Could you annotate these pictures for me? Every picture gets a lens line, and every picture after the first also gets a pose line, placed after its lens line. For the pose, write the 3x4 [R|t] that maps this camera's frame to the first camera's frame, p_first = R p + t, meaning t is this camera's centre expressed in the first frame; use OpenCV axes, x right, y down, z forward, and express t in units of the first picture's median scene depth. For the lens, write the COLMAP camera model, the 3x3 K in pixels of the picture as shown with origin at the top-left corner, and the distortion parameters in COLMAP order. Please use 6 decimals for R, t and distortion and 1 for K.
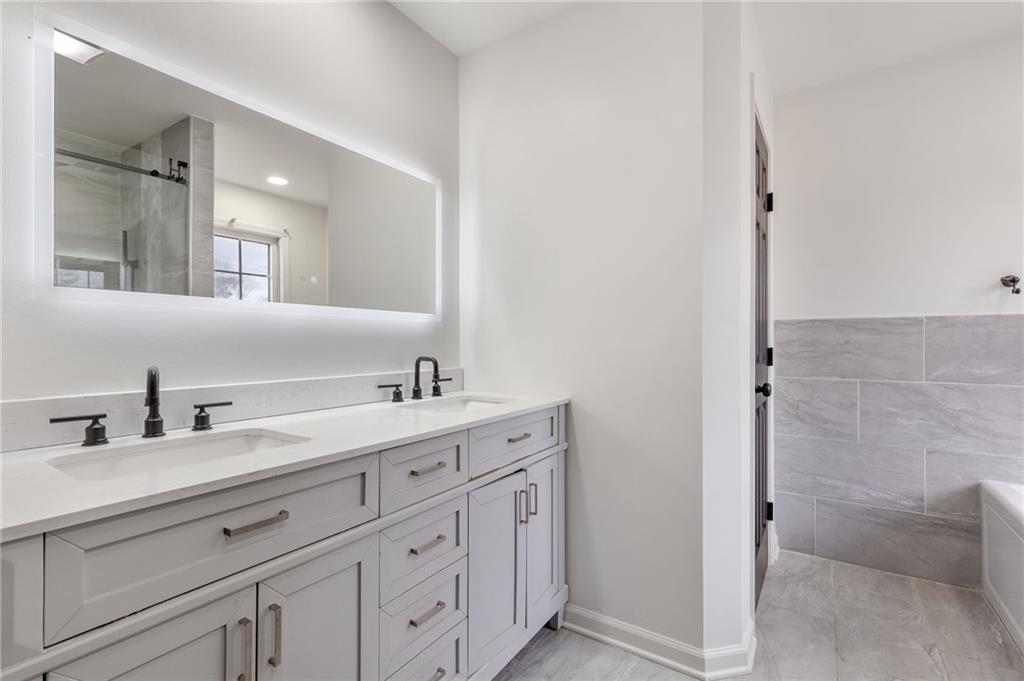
lens RADIAL K [[459.4, 0, 513.0], [0, 459.4, 340.3], [0, 0, 1]] dist [0.002224, -0.000608]
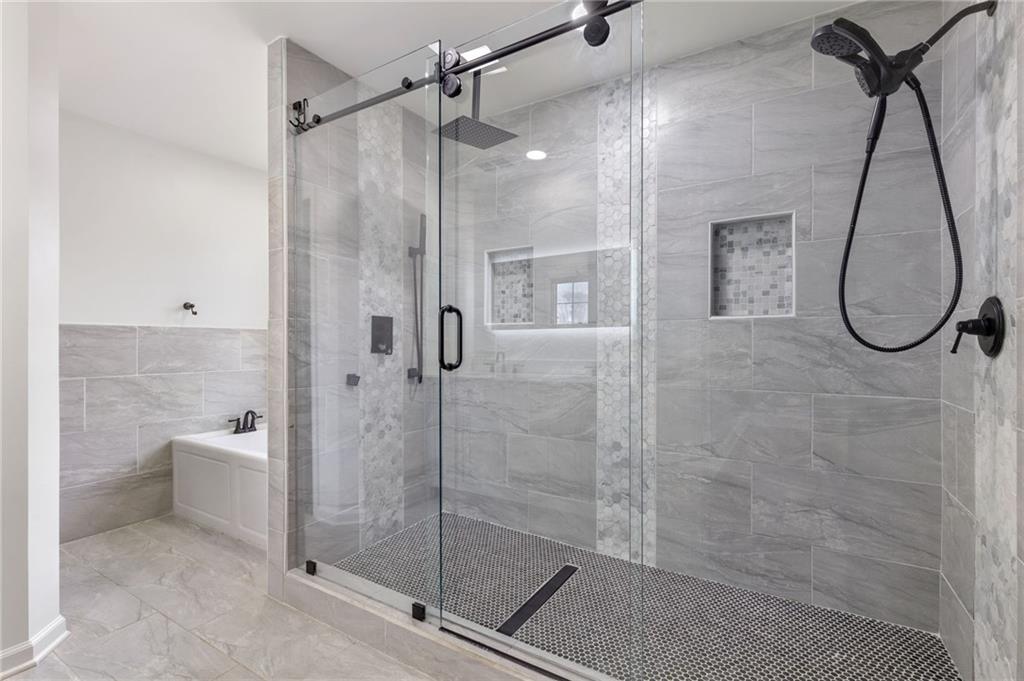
lens RADIAL K [[459.4, 0, 512.7], [0, 459.4, 343.9], [0, 0, 1]] dist [0.002224, -0.000608]
pose [[-0.035698, -0.000974, 0.999362, -0.491749], [0.000204, 0.999999, 0.000982, -0.000858], [-0.999363, 0.000239, -0.035698, -0.044371]]
